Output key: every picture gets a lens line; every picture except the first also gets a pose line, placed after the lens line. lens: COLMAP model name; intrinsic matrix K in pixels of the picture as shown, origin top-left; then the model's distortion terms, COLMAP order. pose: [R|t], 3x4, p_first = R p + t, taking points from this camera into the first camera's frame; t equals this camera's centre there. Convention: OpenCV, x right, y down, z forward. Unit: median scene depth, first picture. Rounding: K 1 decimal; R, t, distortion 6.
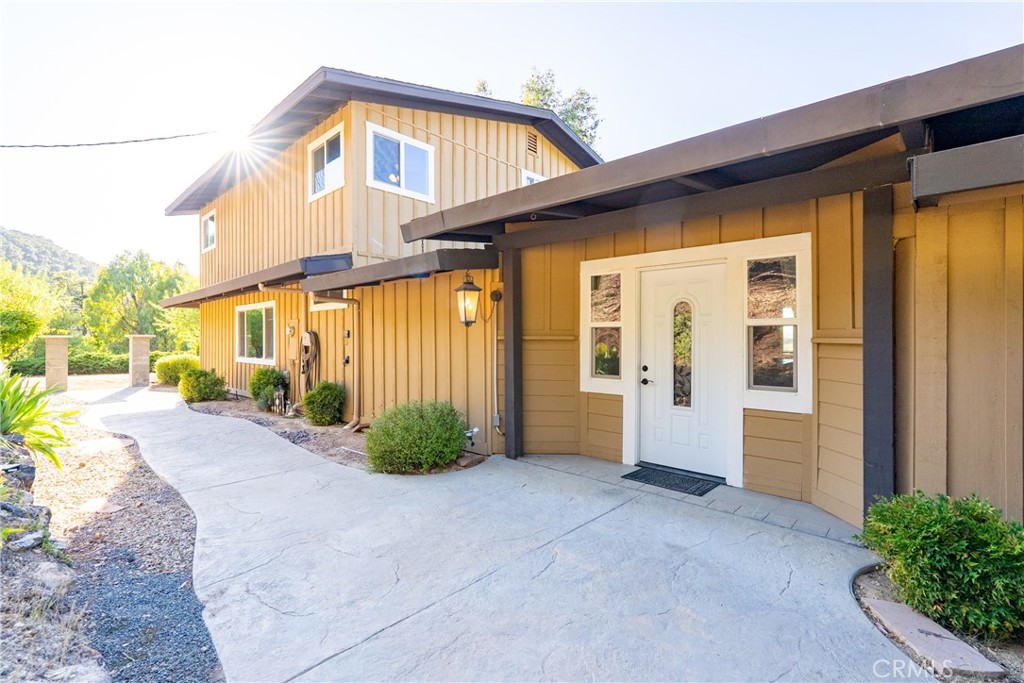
lens RADIAL K [[465.5, 0, 506.2], [0, 465.5, 339.9], [0, 0, 1]] dist [-0.004617, 0.001794]
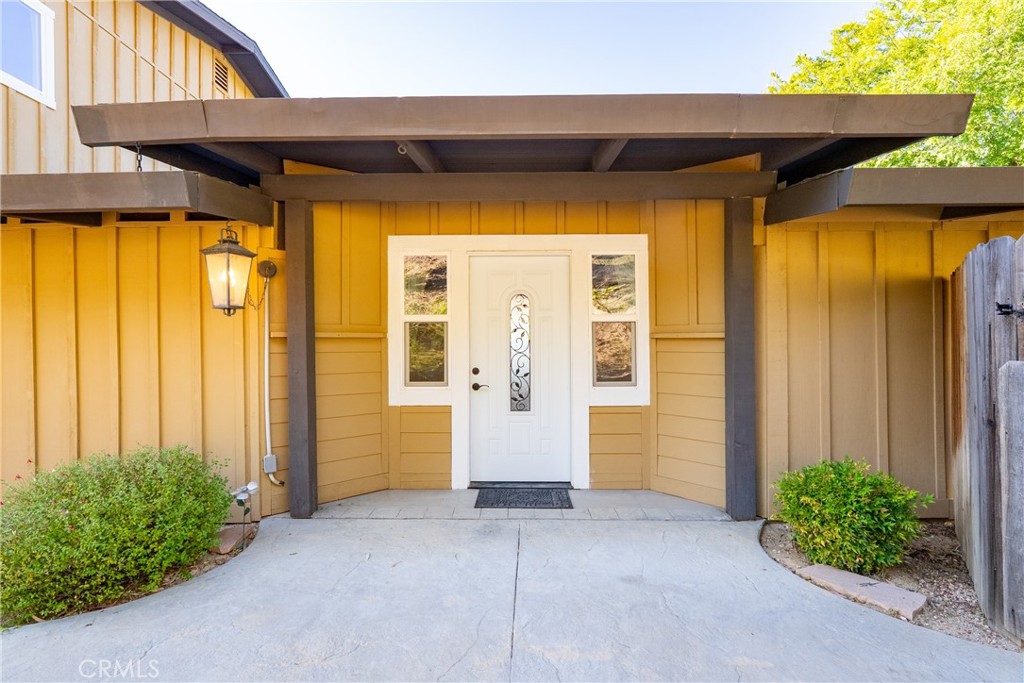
lens RADIAL K [[465.5, 0, 515.1], [0, 465.5, 341.5], [0, 0, 1]] dist [-0.004617, 0.001794]
pose [[0.735702, -0.004002, 0.677293, -0.229399], [0.009888, 0.999939, -0.004832, 0.012398], [-0.677233, 0.010252, 0.735697, 0.336937]]
